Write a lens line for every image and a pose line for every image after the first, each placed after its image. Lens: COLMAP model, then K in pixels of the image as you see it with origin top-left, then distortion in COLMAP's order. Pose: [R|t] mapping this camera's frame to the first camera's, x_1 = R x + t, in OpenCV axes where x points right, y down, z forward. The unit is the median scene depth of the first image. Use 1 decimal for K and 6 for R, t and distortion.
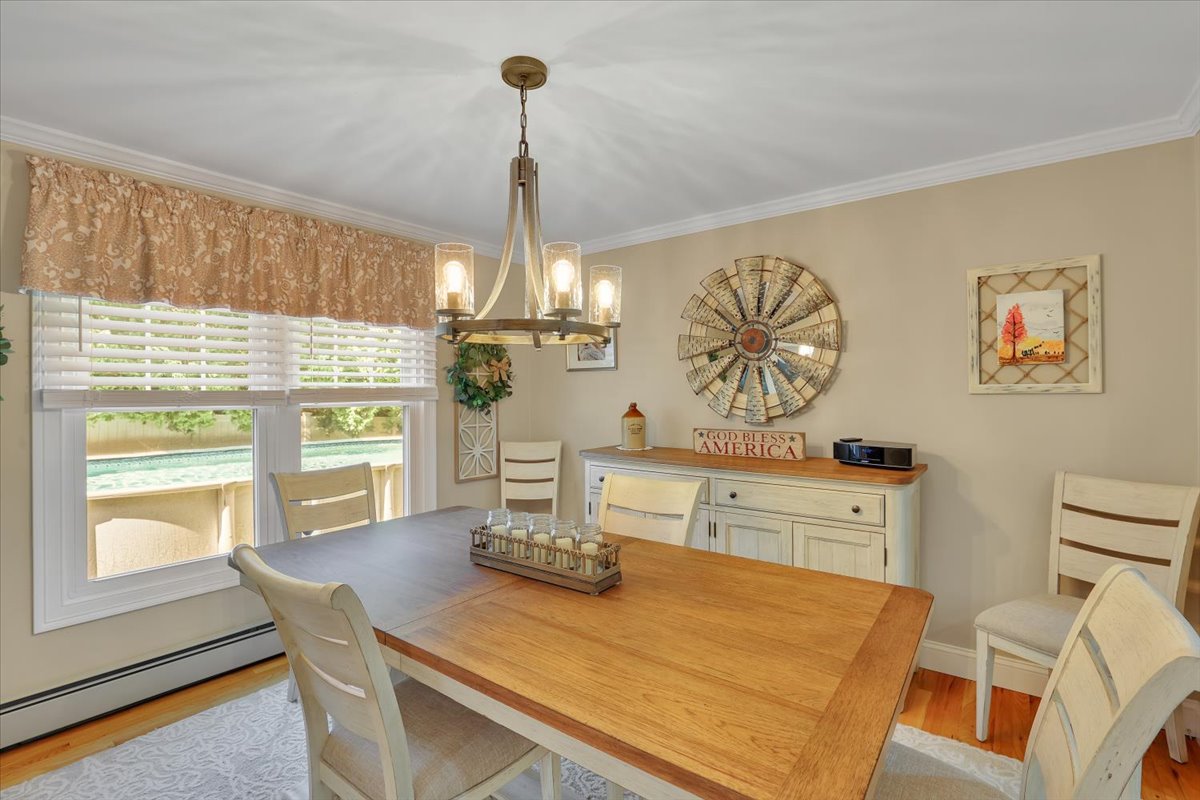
lens RADIAL K [[554.3, 0, 600.0], [0, 554.3, 400.0], [0, 0, 1]] dist [-0.026396, -0.000056]
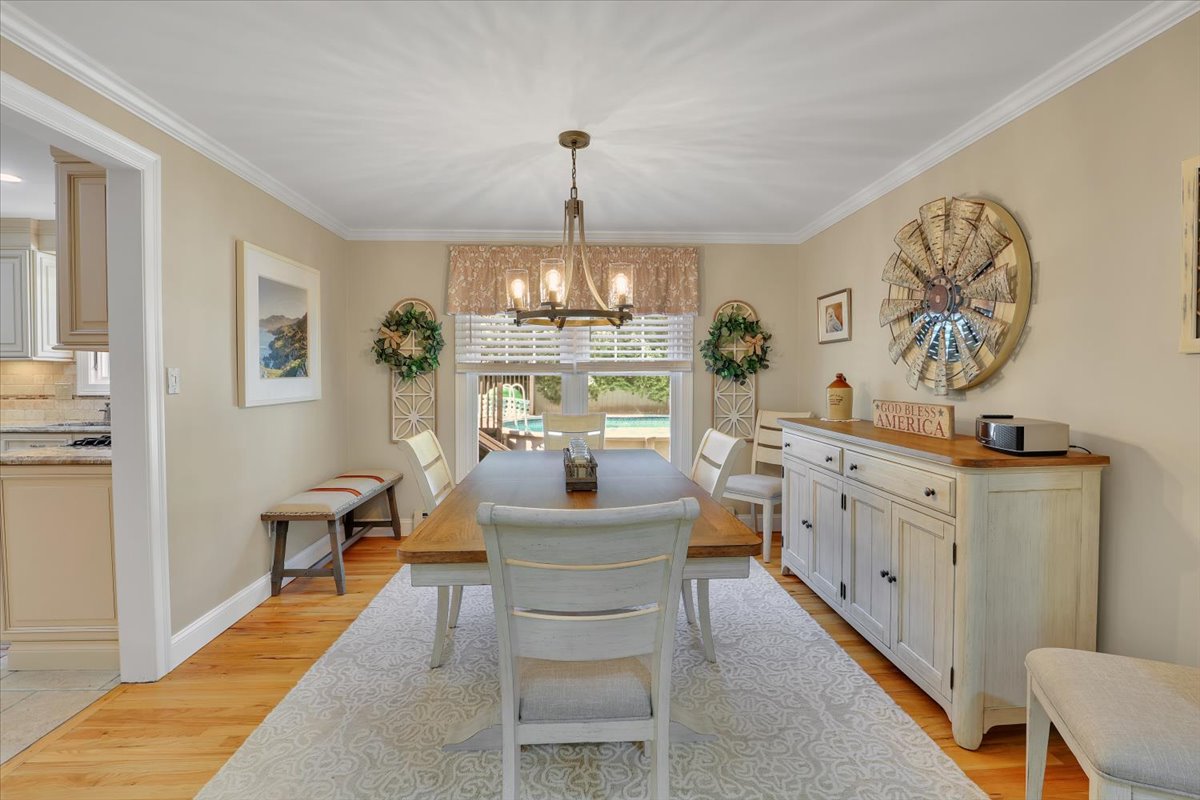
lens RADIAL K [[559.8, 0, 601.6], [0, 559.8, 407.9], [0, 0, 1]] dist [-0.020317, 0.000400]
pose [[0.644897, 0.047437, -0.762796, 0.631576], [-0.014013, 0.998638, 0.050256, 0.025728], [0.764141, -0.021721, 0.644684, 0.047270]]
